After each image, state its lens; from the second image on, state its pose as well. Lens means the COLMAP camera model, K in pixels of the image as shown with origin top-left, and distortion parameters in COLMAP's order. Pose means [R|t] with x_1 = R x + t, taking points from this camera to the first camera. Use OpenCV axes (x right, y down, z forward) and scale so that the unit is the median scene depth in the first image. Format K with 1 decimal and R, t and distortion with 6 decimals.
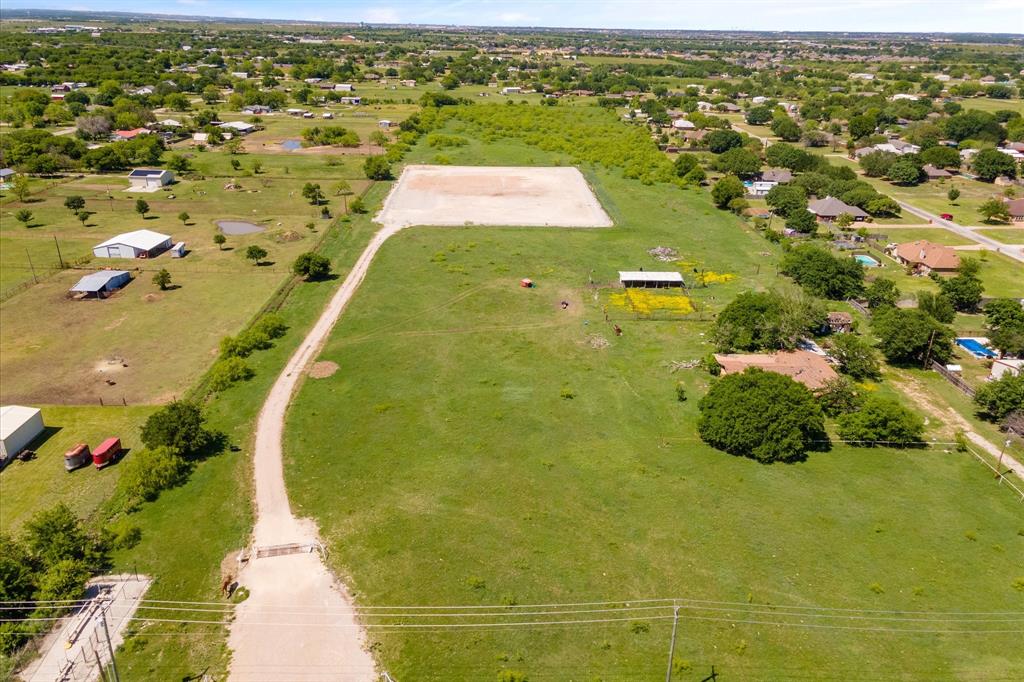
lens RADIAL K [[736.5, 0, 512.0], [0, 736.5, 341.0], [0, 0, 1]] dist [0.041609, 0.003895]
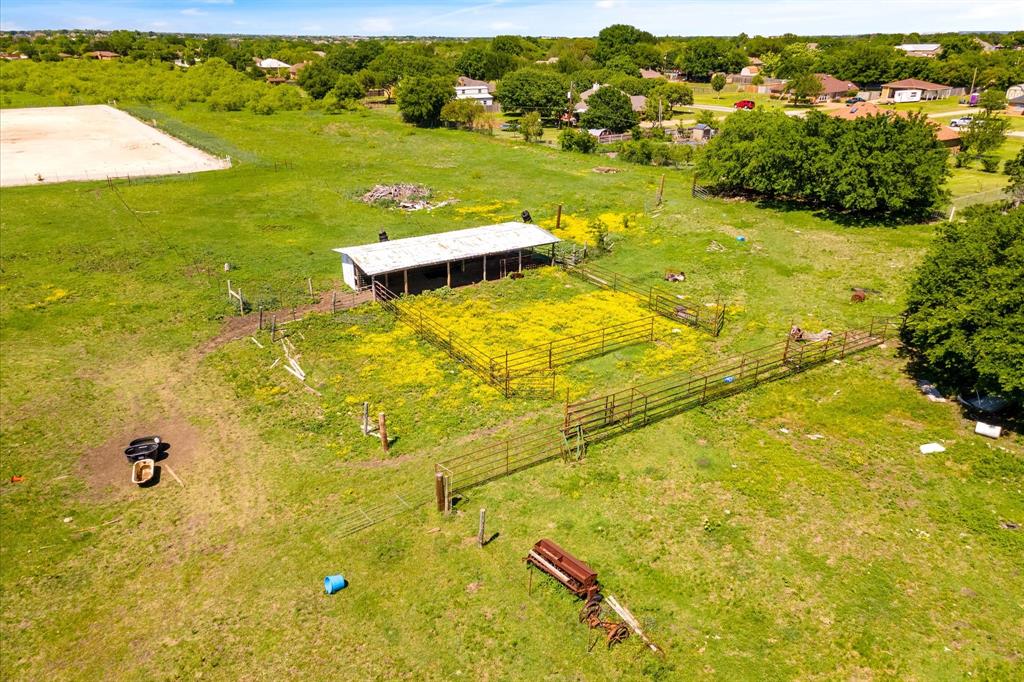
lens RADIAL K [[743.1, 0, 510.9], [0, 743.1, 332.5], [0, 0, 1]] dist [0.025726, 0.043409]
pose [[0.847043, -0.217484, 0.484995, 0.046143], [0.226955, 0.973084, 0.039978, -0.046960], [-0.480635, 0.076209, 0.873603, 0.567532]]
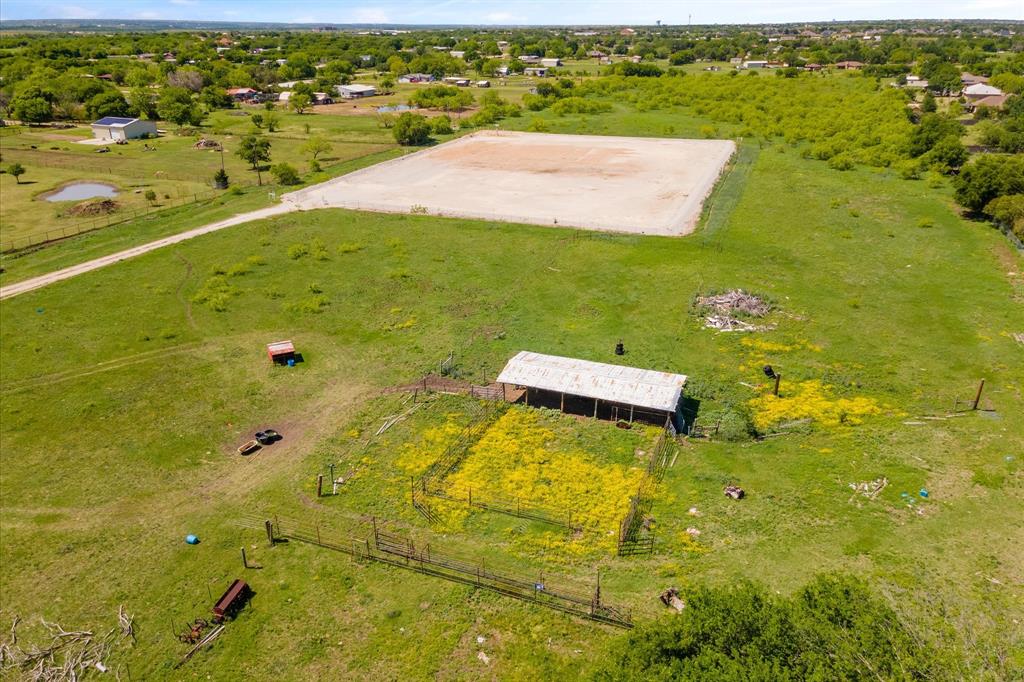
lens RADIAL K [[743.1, 0, 510.9], [0, 743.1, 332.5], [0, 0, 1]] dist [0.025726, 0.043409]
pose [[0.930151, 0.121009, -0.346665, 0.207742], [-0.126511, 0.991942, 0.006806, -0.082203], [0.344695, 0.037526, 0.937964, 0.509080]]
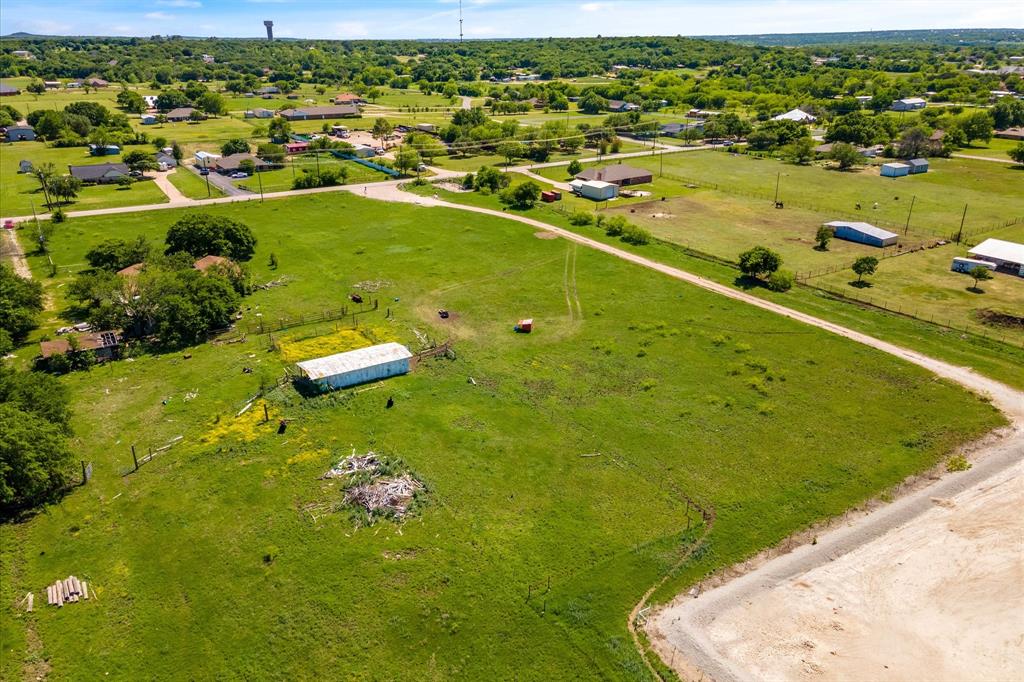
lens RADIAL K [[743.1, 0, 510.9], [0, 743.1, 332.5], [0, 0, 1]] dist [0.025726, 0.043409]
pose [[-0.847302, 0.182383, -0.498815, 0.285894], [-0.219273, 0.735285, 0.641308, -0.388748], [0.483735, 0.652758, -0.583017, 1.066174]]
